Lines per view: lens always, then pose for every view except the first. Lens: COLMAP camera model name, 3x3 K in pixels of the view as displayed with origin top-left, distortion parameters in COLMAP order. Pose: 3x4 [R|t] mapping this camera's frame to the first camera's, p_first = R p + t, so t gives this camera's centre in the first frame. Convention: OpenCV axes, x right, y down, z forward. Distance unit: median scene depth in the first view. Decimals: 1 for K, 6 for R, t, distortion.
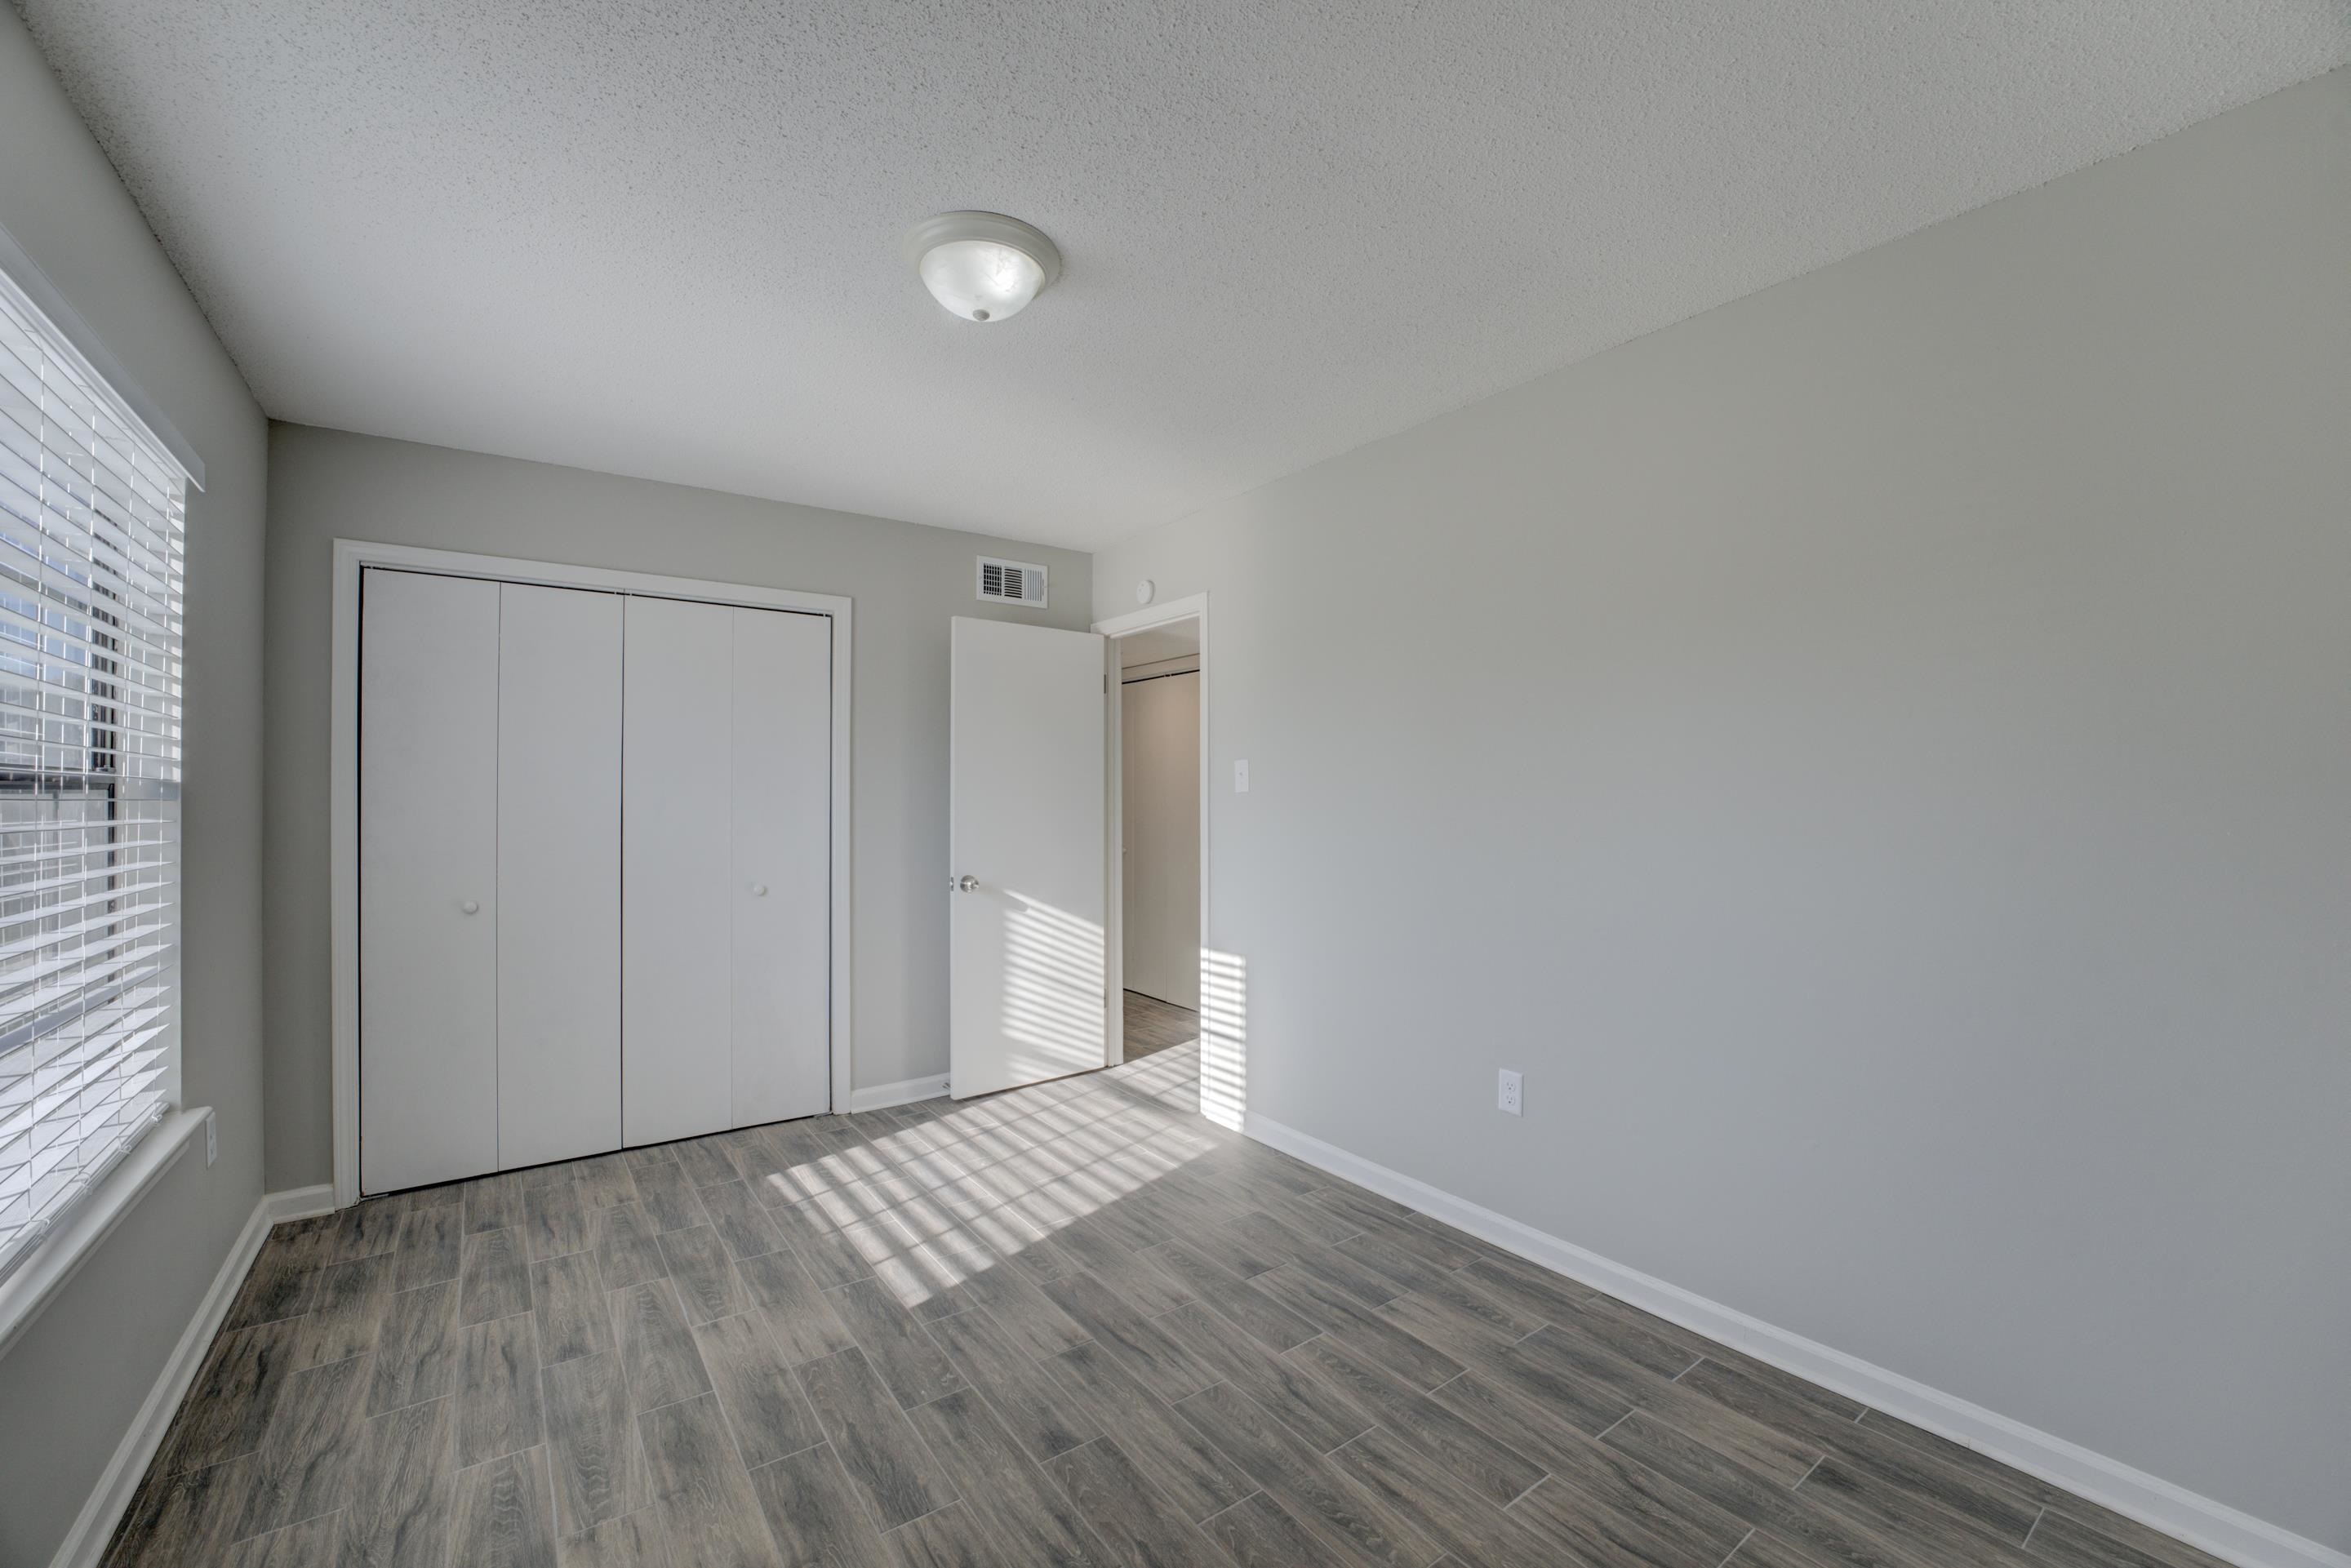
lens RADIAL K [[945.9, 0, 1167.2], [0, 945.9, 786.1], [0, 0, 1]] dist [-0.032683, 0.005374]
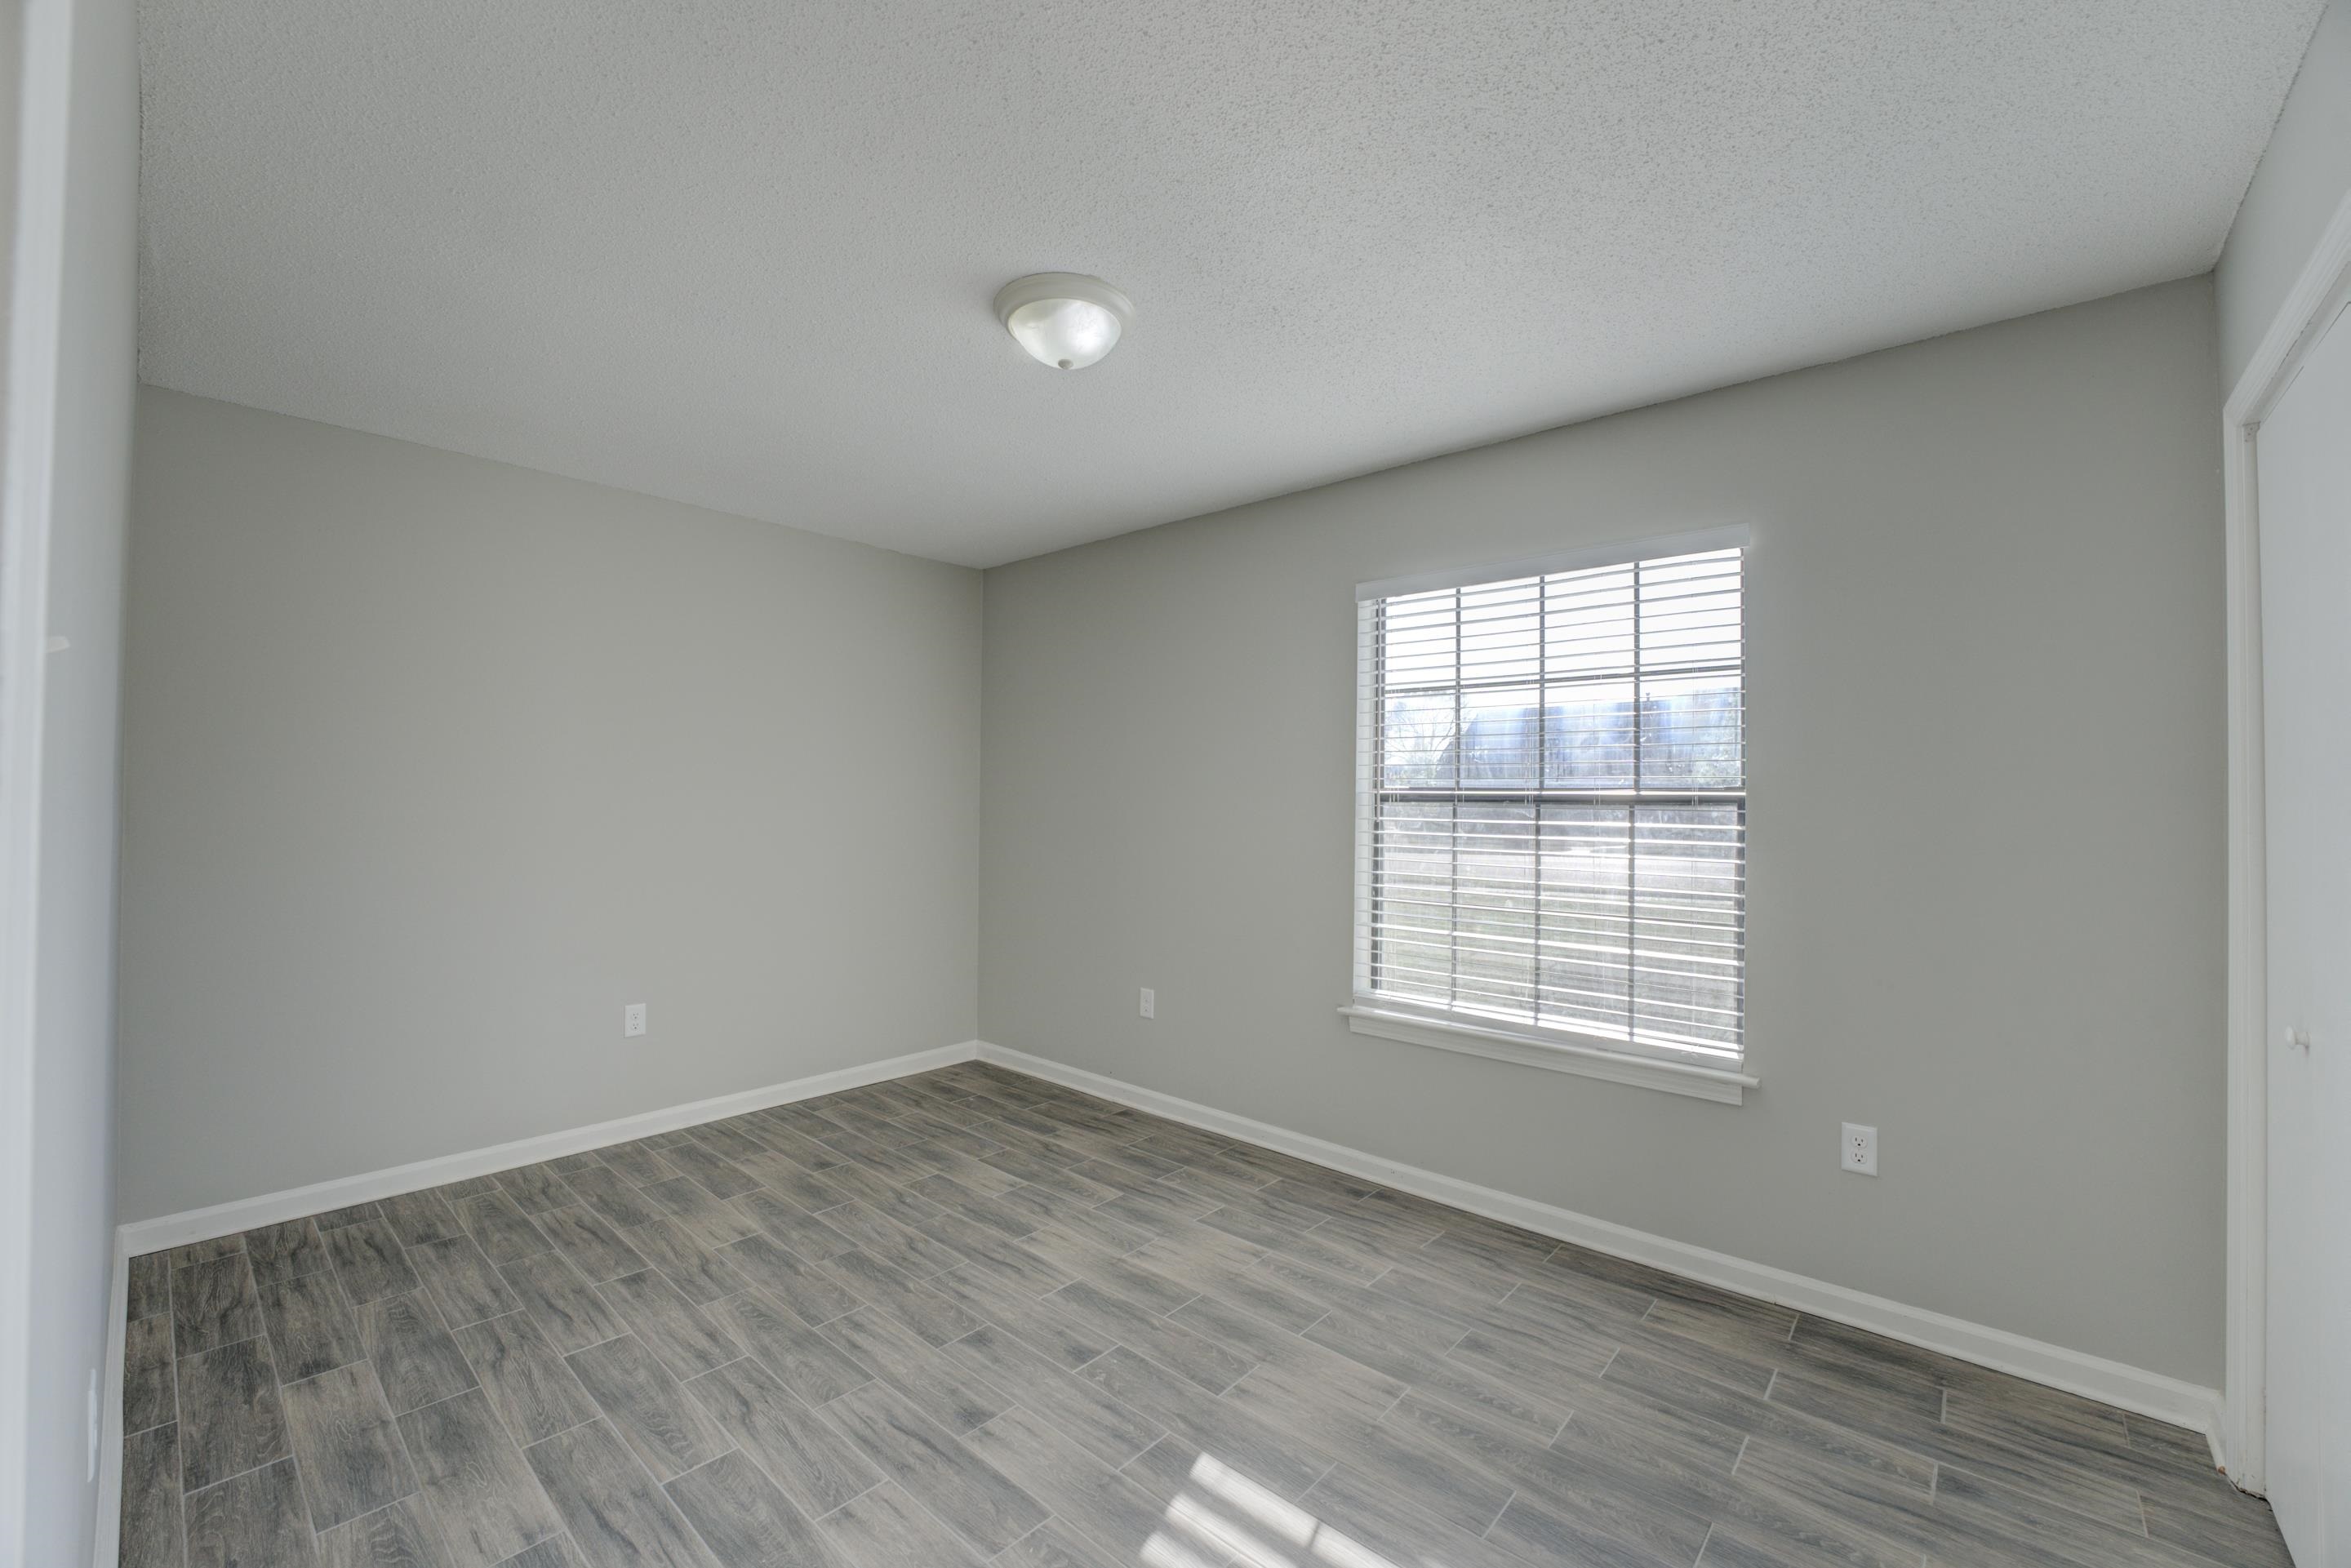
lens RADIAL K [[945.9, 0, 1167.2], [0, 945.9, 786.1], [0, 0, 1]] dist [-0.032683, 0.005374]
pose [[-0.977214, -0.010539, -0.211996, -0.082643], [-0.005410, 0.999679, -0.024761, 0.015580], [0.212189, -0.023050, -0.976957, 1.997641]]
